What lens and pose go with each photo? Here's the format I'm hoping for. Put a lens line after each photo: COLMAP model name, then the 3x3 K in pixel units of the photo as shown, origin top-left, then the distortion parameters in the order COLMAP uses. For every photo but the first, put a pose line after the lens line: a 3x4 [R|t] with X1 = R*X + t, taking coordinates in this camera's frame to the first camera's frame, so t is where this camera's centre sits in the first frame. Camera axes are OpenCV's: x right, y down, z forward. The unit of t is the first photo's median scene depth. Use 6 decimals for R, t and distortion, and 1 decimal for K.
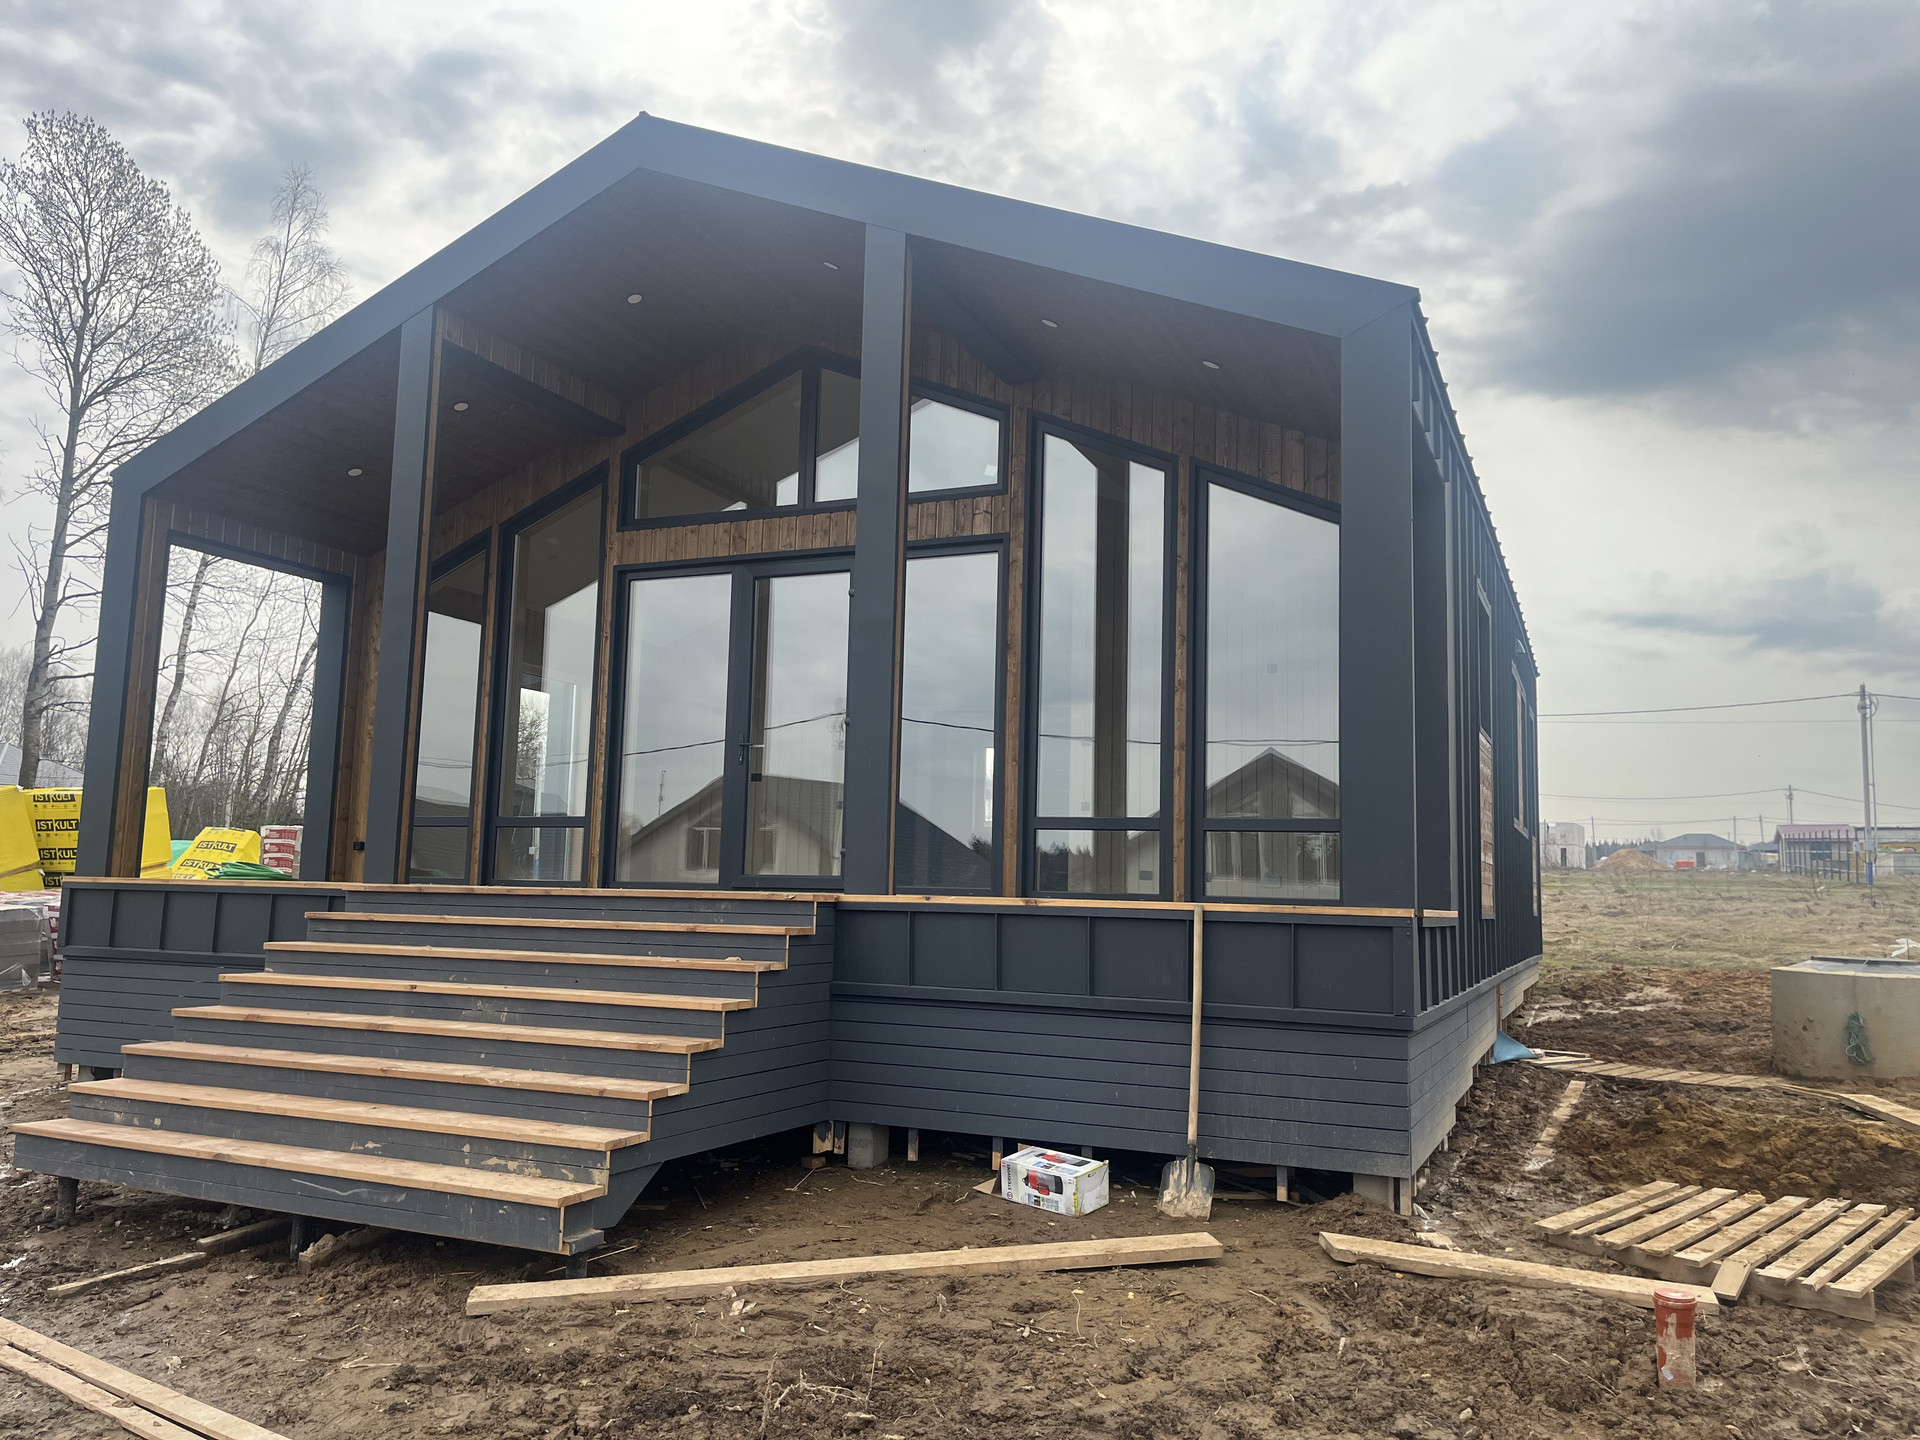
lens RADIAL K [[1457.5, 0, 956.3], [0, 1457.5, 739.0], [0, 0, 1]] dist [0.061136, -0.066131]
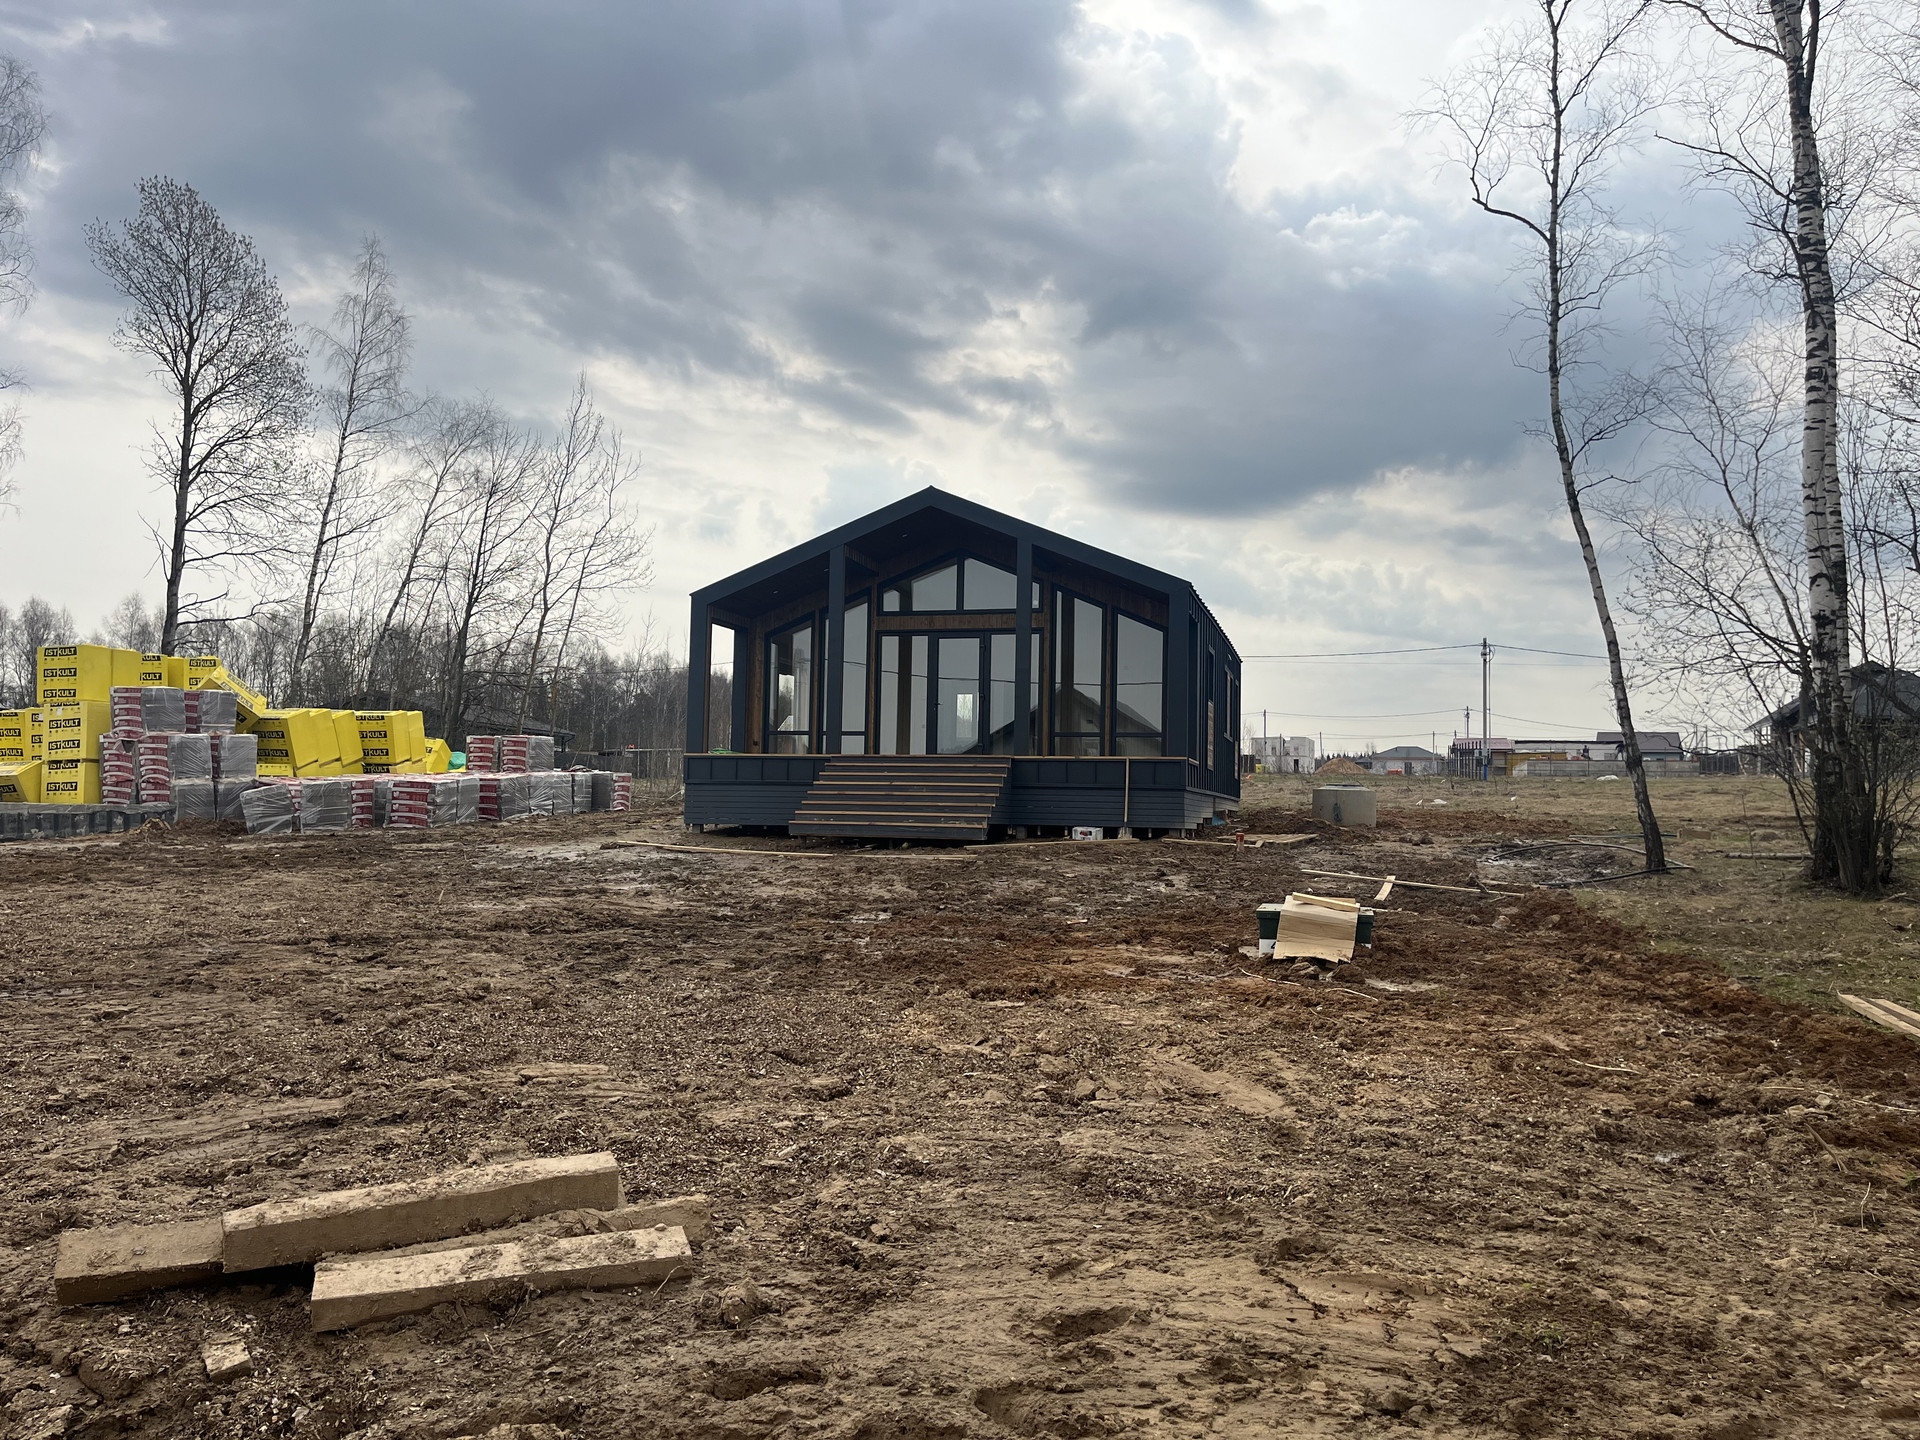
lens RADIAL K [[1457.5, 0, 956.3], [0, 1457.5, 739.0], [0, 0, 1]] dist [0.061136, -0.066131]
pose [[0.987847, 0.001840, 0.155421, -0.131876], [-0.010925, 0.998279, 0.057620, -0.021337], [-0.155048, -0.058618, 0.986166, -0.400959]]
